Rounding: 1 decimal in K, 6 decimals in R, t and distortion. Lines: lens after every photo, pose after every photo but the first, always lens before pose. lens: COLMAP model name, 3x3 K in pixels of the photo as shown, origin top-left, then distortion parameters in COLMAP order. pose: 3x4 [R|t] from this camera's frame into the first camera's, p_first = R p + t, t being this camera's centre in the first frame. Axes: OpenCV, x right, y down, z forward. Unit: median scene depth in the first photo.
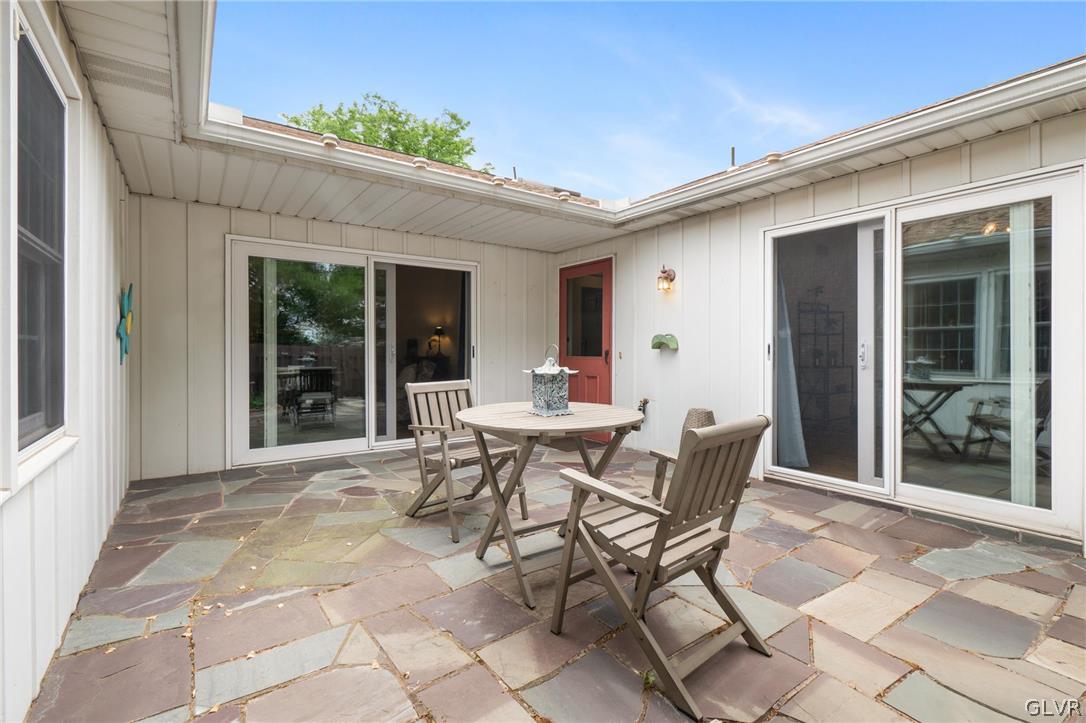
lens RADIAL K [[495.7, 0, 552.5], [0, 495.7, 352.1], [0, 0, 1]] dist [0.000085, -0.000146]
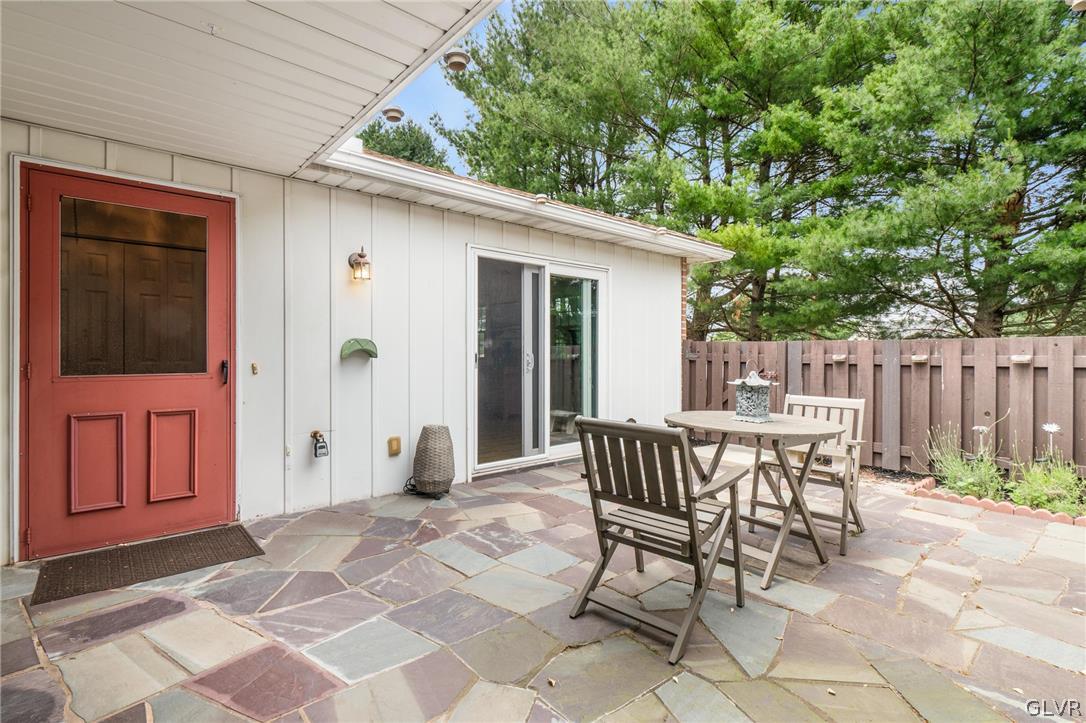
lens RADIAL K [[495.6, 0, 548.2], [0, 495.6, 360.6], [0, 0, 1]] dist [0.002178, 0.000124]
pose [[-0.065541, -0.019109, 0.997667, -0.755491], [-0.001667, 0.999817, 0.019041, -0.025610], [-0.997848, -0.000415, -0.065561, 1.059041]]
